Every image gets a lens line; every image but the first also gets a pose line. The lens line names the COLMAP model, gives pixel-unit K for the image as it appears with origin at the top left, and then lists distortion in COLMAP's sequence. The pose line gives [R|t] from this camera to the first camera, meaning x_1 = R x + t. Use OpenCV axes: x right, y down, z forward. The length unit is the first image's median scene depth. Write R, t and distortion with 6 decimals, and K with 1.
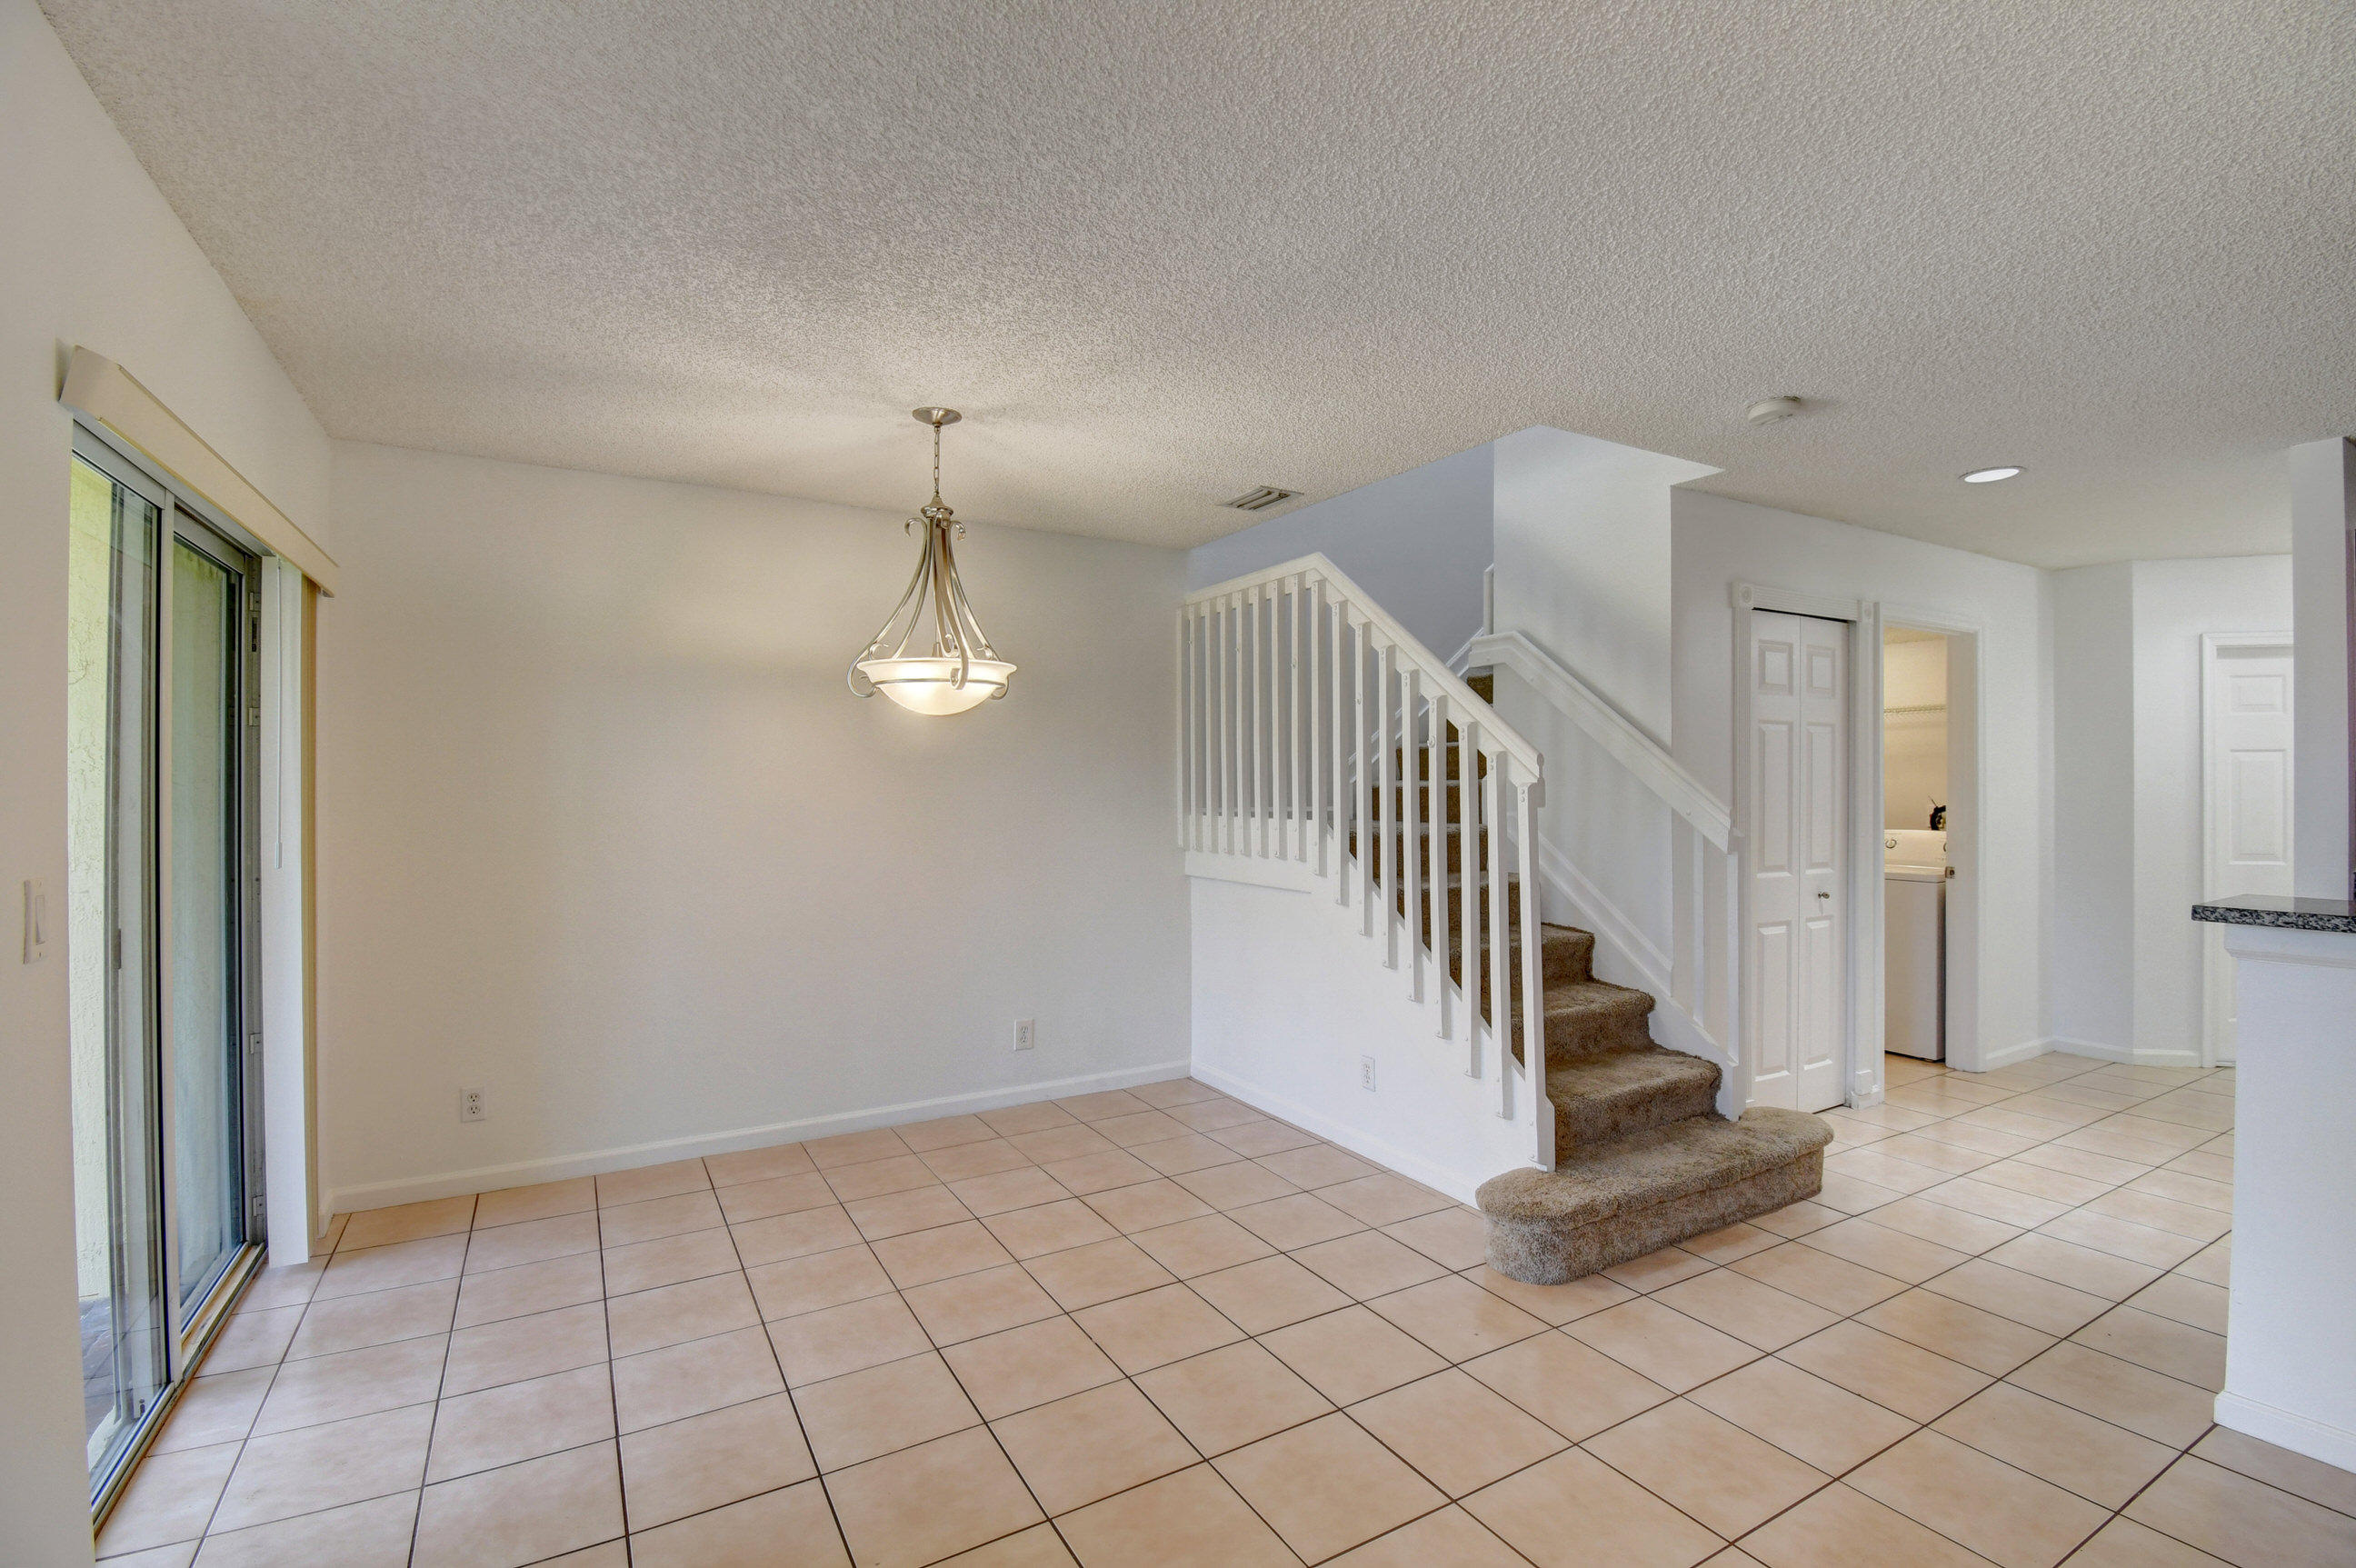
lens RADIAL K [[1050.8, 0, 1176.5], [0, 1050.8, 788.4], [0, 0, 1]] dist [0.011878, -0.020686]
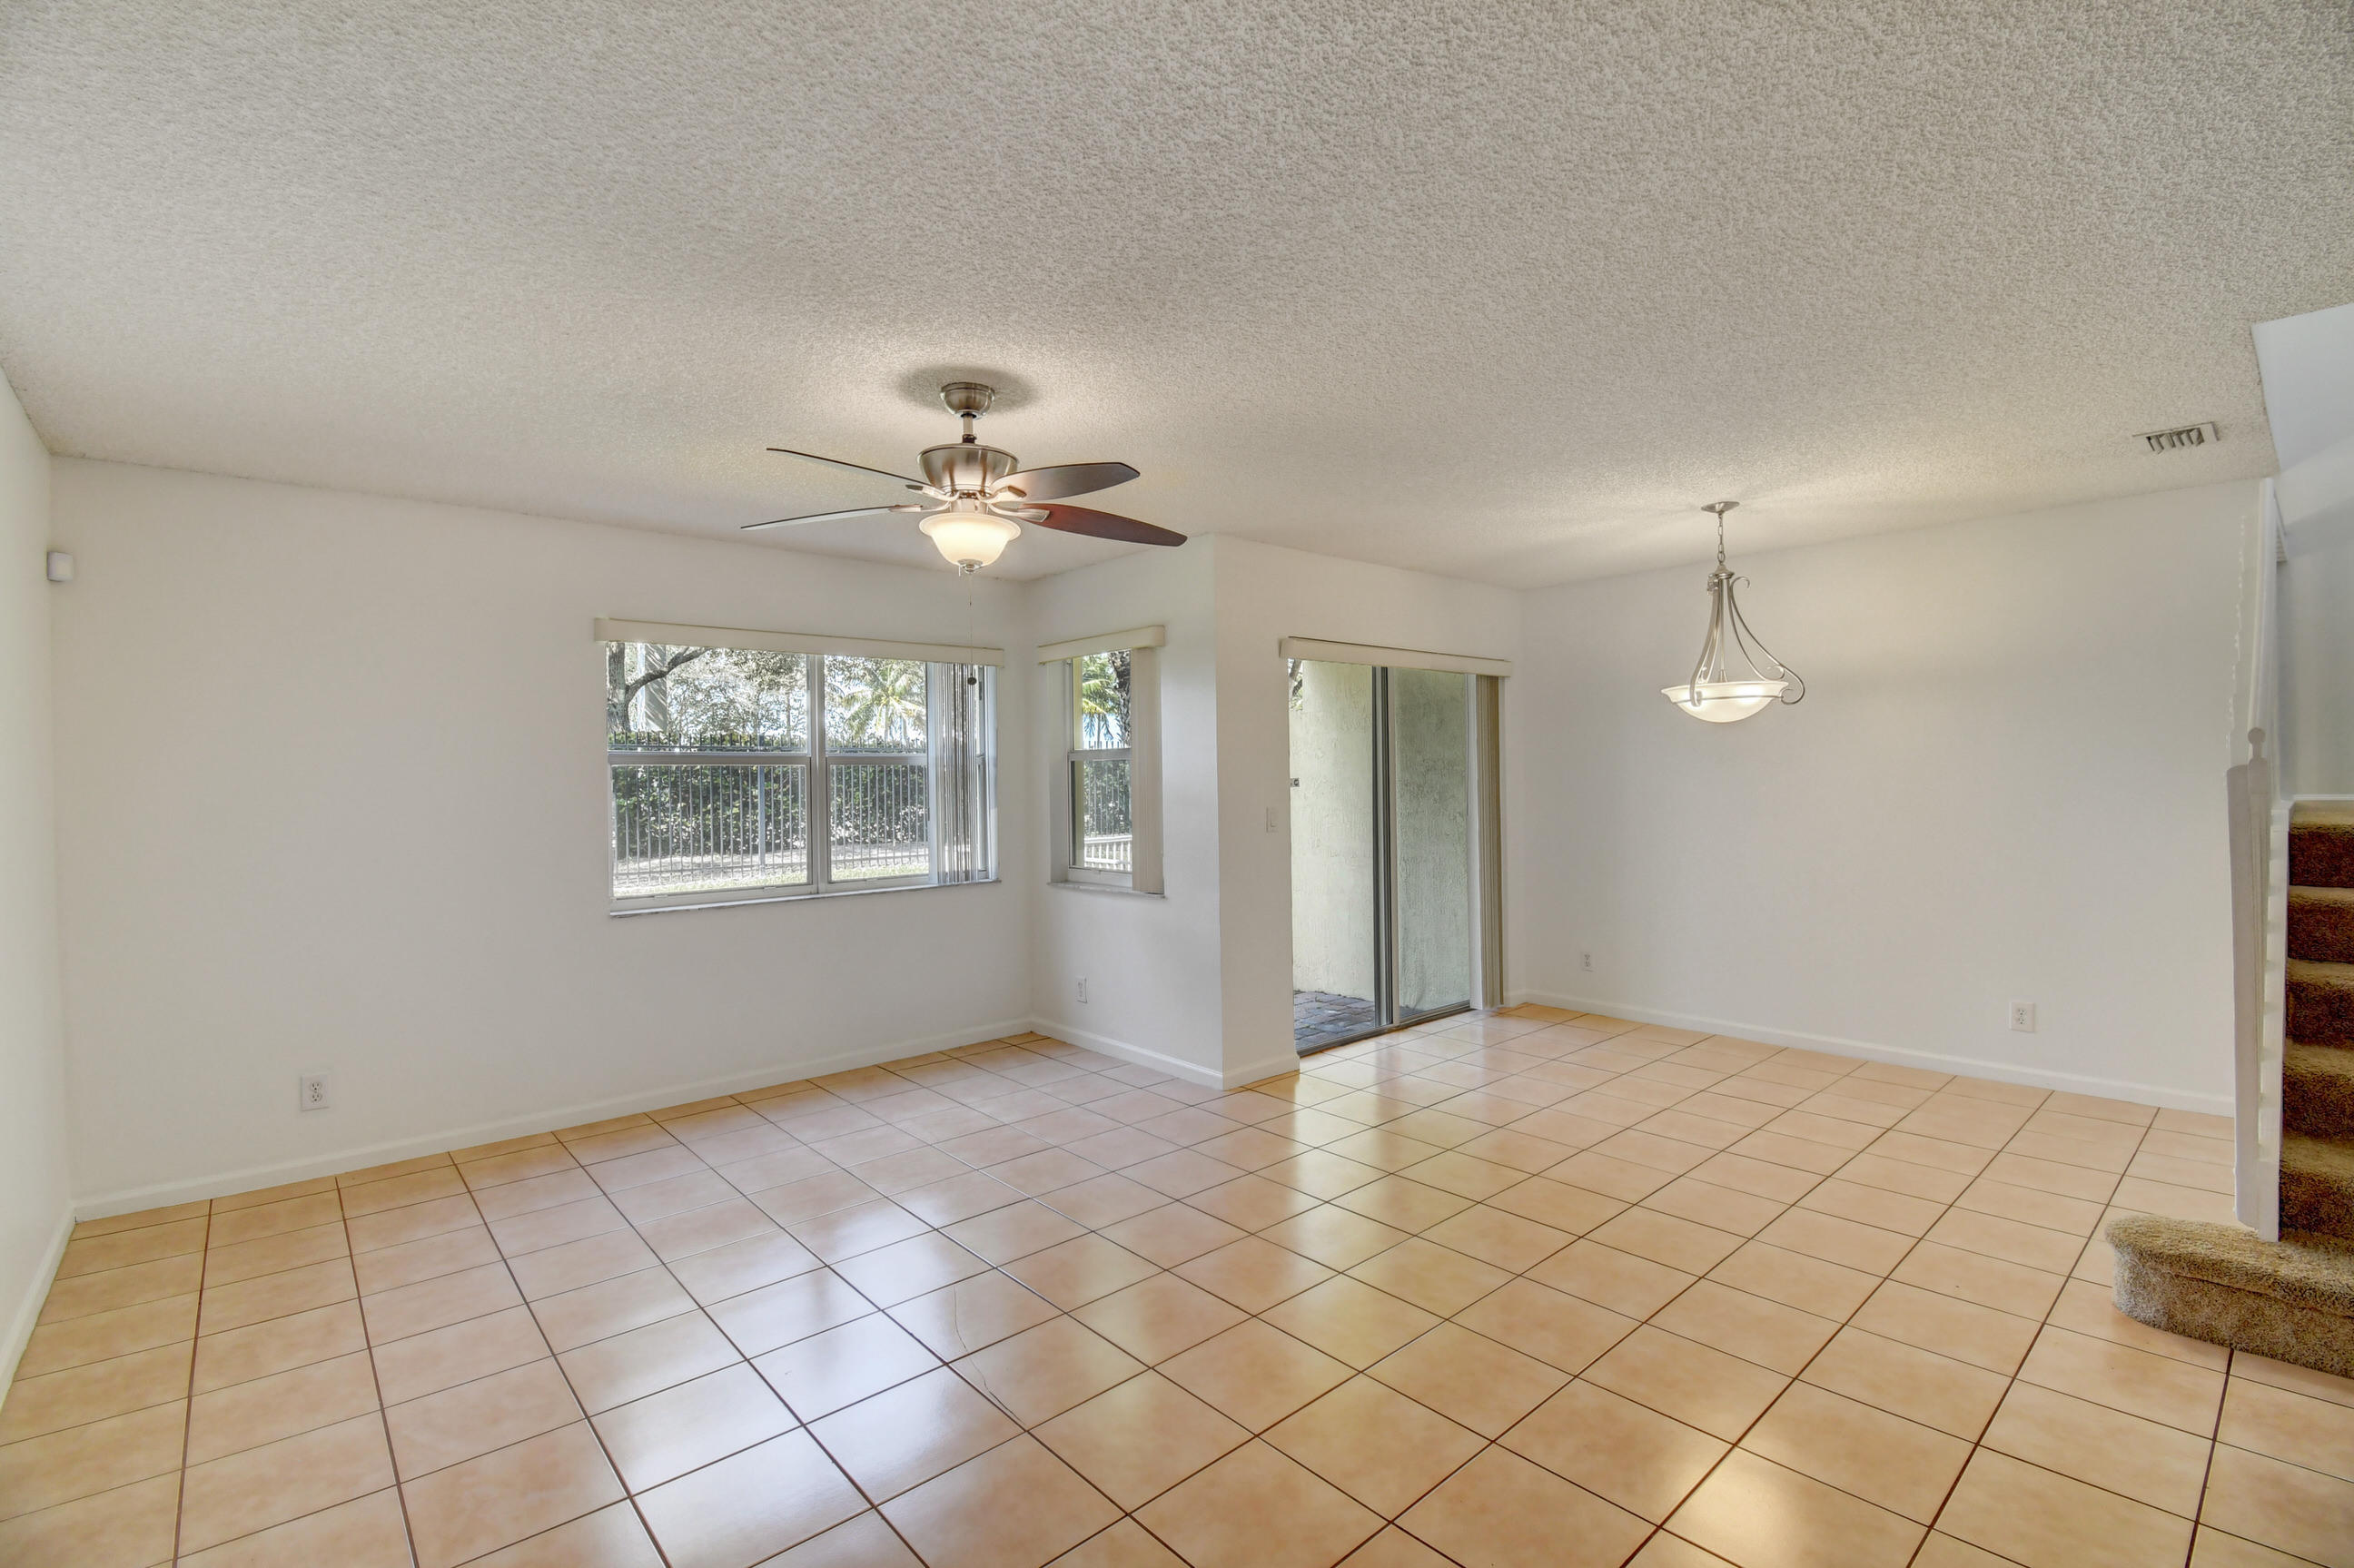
lens RADIAL K [[1049.7, 0, 1172.1], [0, 1049.7, 777.1], [0, 0, 1]] dist [0.011878, -0.020686]
pose [[0.196564, -0.001730, -0.980490, 0.848600], [0.010971, 0.999940, 0.000435, -0.004577], [0.980430, -0.010843, 0.196571, 0.011929]]
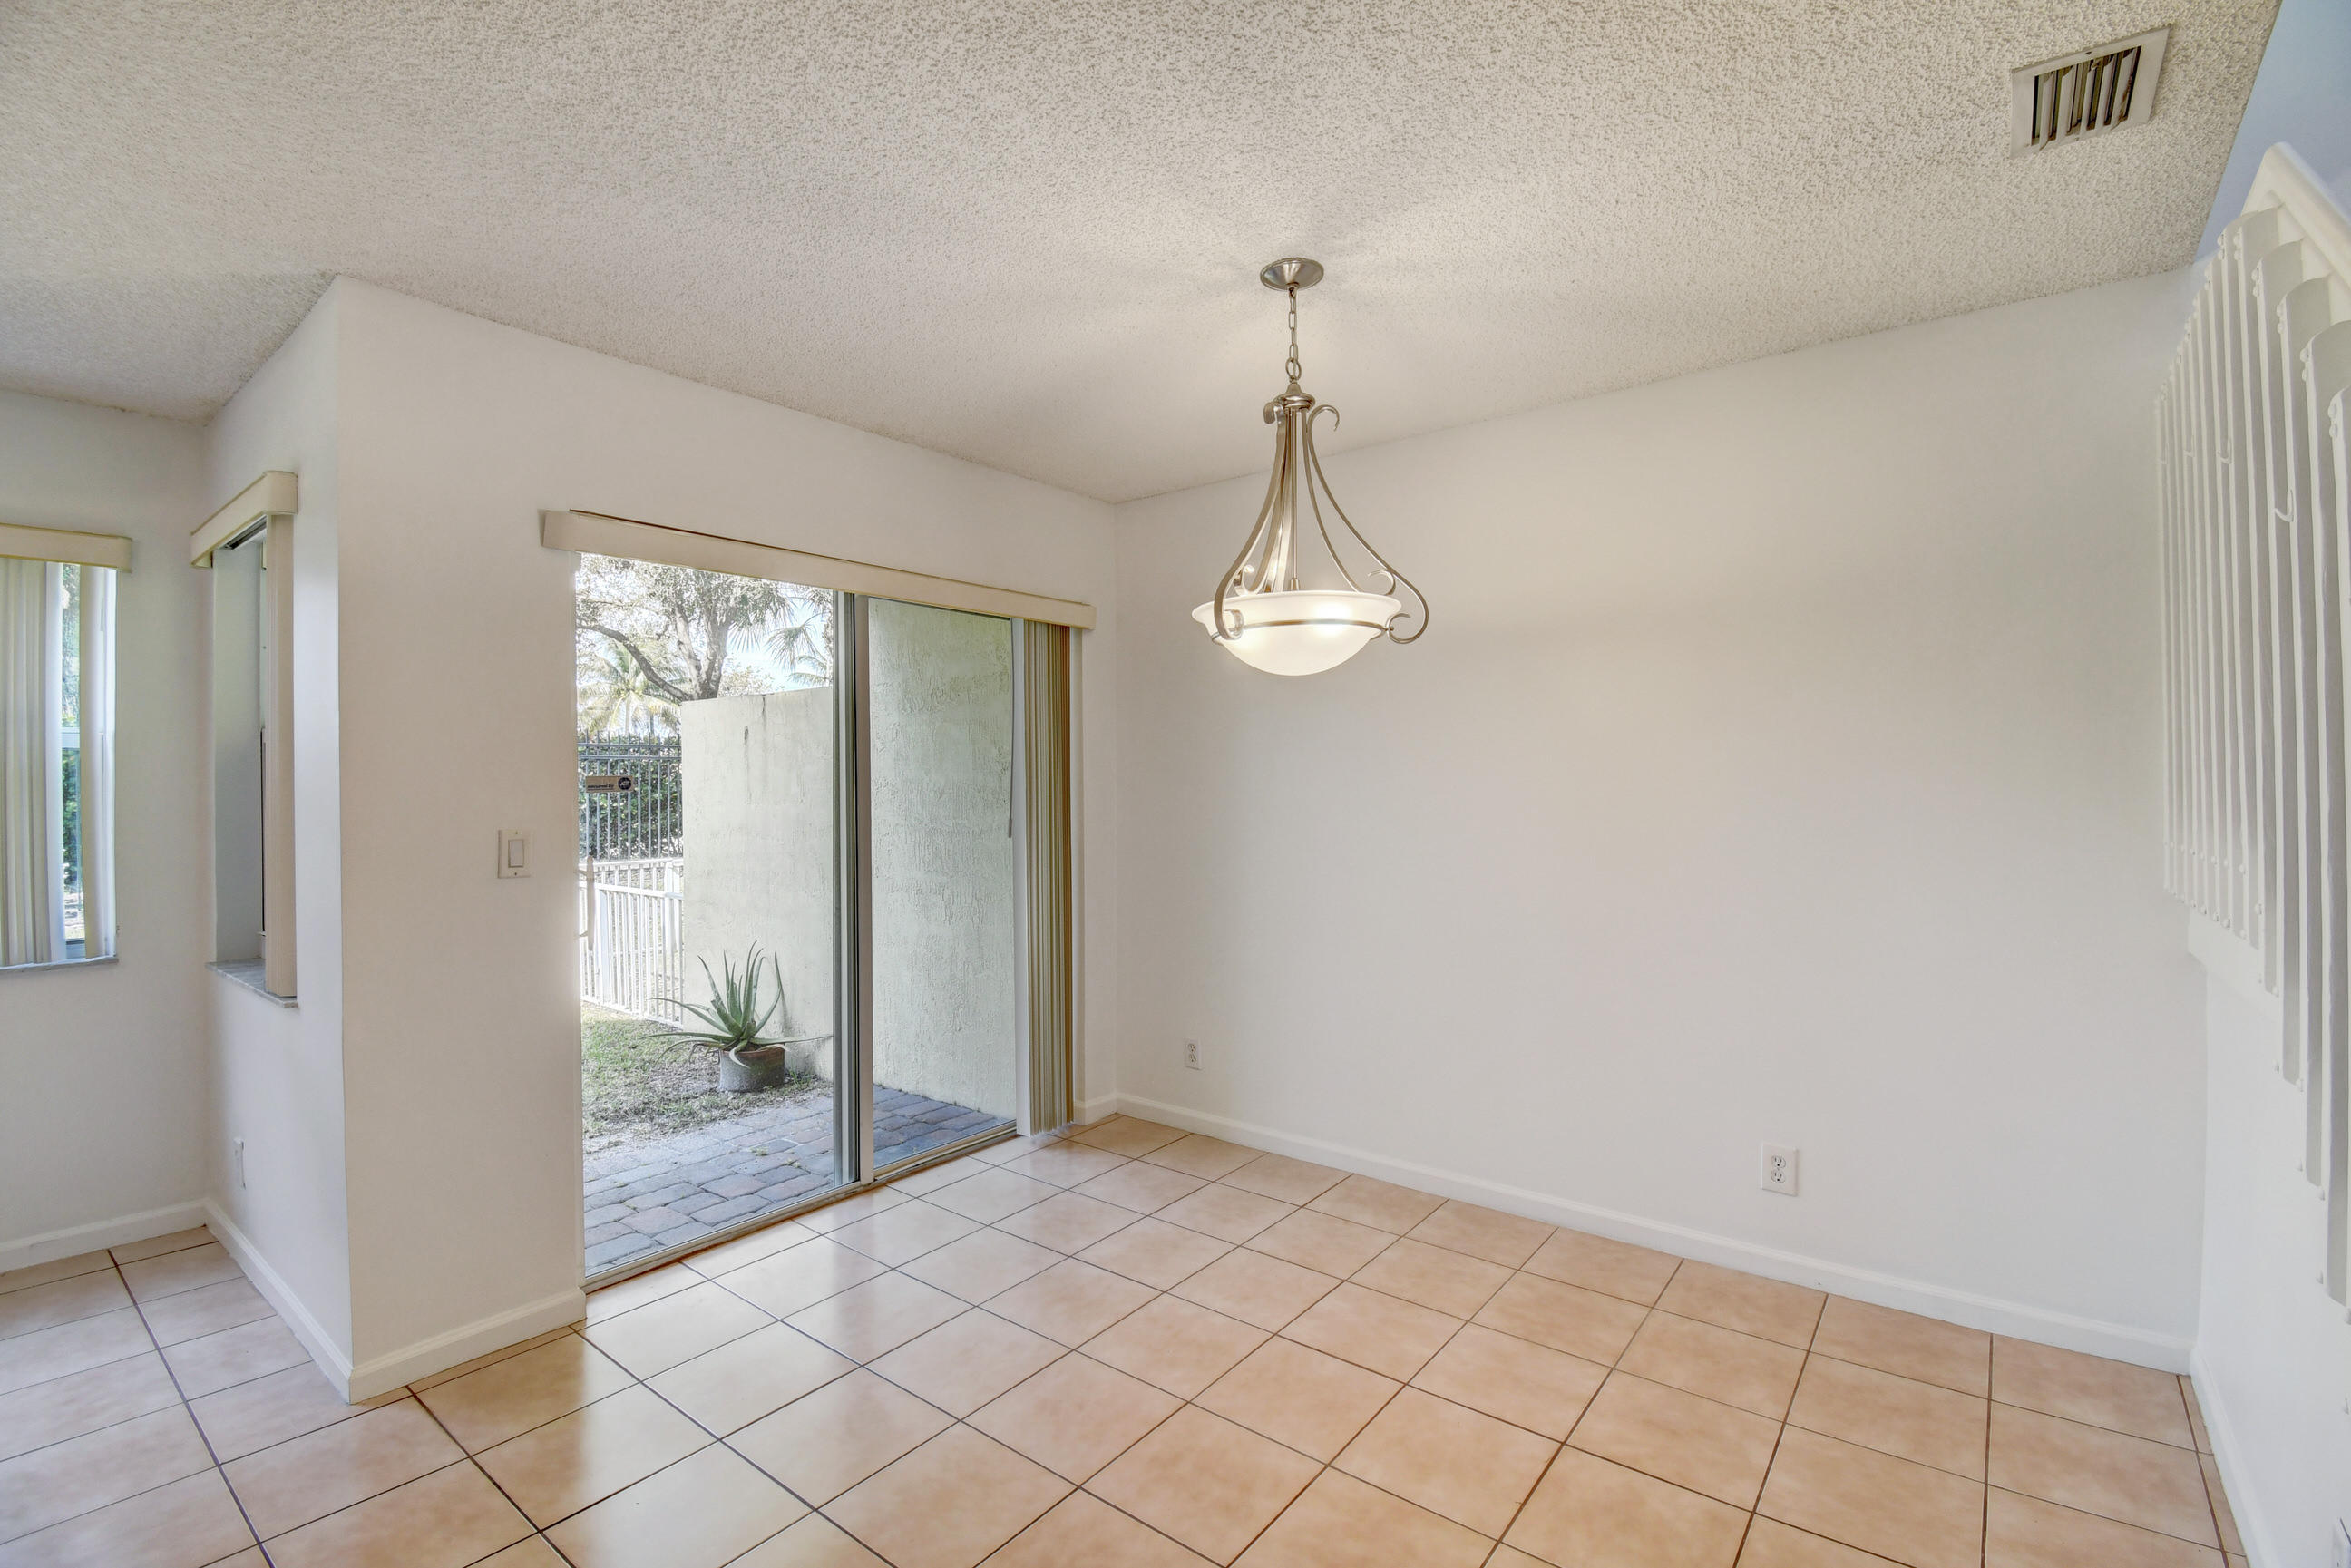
lens RADIAL K [[1048.4, 0, 1177.7], [0, 1048.4, 783.8], [0, 0, 1]] dist [0.011878, -0.020686]
pose [[0.371484, 0.000624, -0.928439, 0.373503], [0.003496, 0.999992, 0.002071, 0.005312], [0.928433, -0.004015, 0.371479, 0.552859]]
